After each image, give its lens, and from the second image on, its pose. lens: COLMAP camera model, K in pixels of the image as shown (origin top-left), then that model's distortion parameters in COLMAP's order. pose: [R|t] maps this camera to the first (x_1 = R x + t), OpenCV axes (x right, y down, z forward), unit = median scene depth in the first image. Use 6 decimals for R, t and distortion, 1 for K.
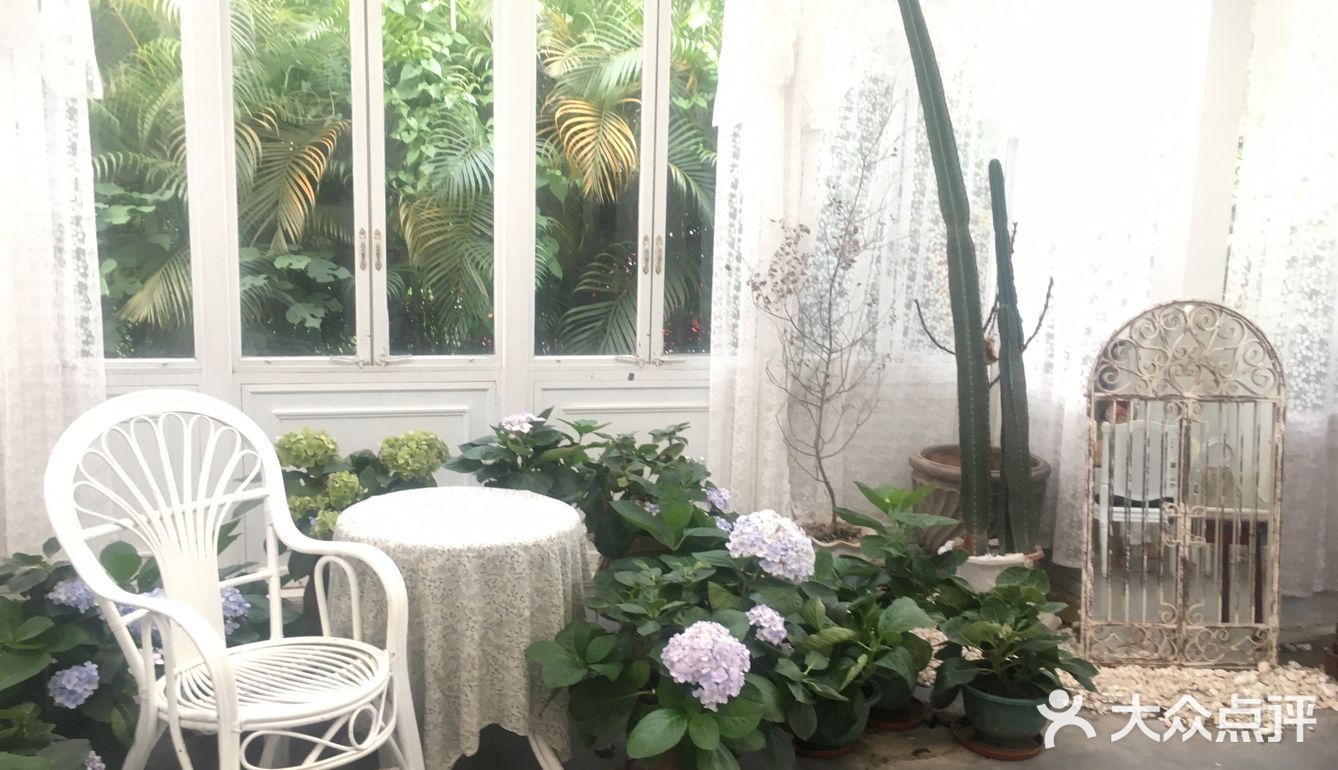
lens RADIAL K [[1210.0, 0, 669.0], [0, 1210.0, 385.0], [0, 0, 1]] dist [0.053981, -0.150516]
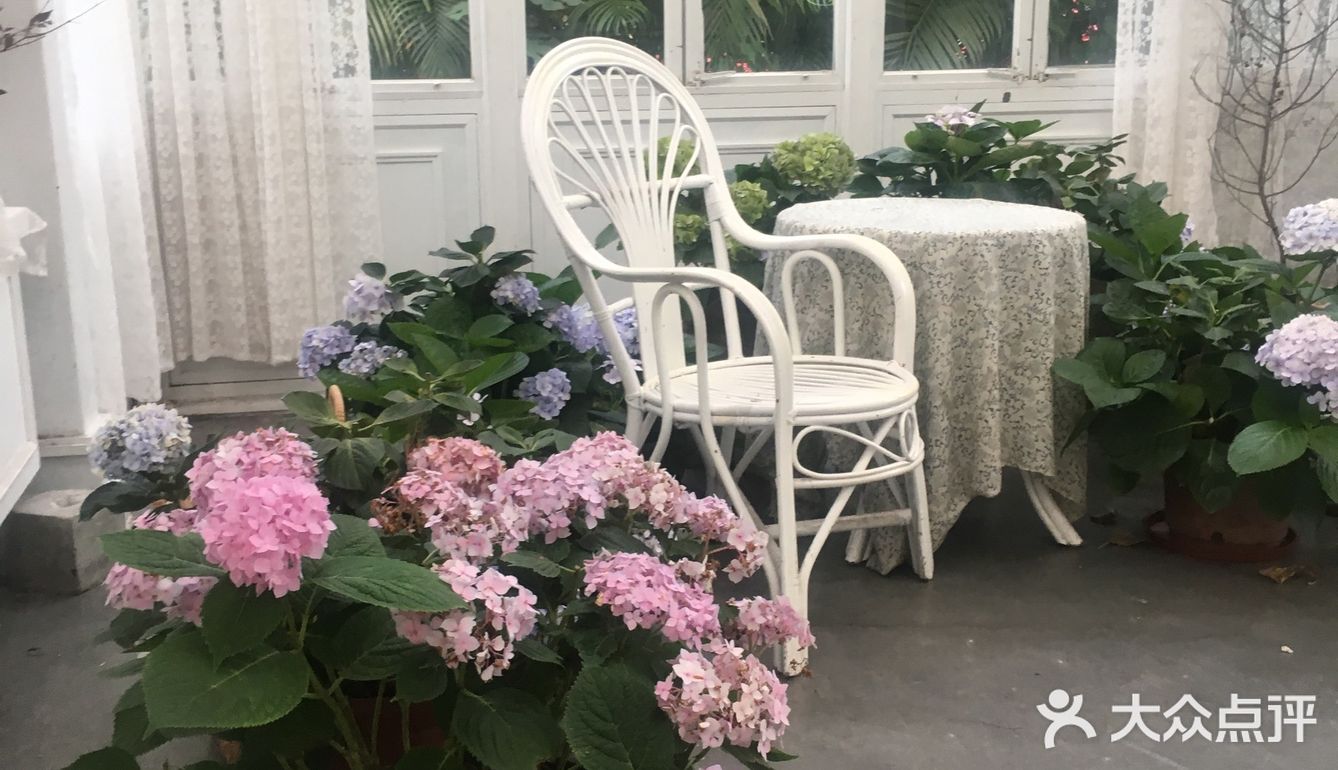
lens RADIAL K [[1631.9, 0, 630.8], [0, 1631.9, 381.9], [0, 0, 1]] dist [0.020059, 0.024171]
pose [[0.996303, -0.024054, -0.082476, -0.307933], [0.030393, 0.996607, 0.076491, 0.141529], [0.080357, -0.078715, 0.993653, -0.072535]]
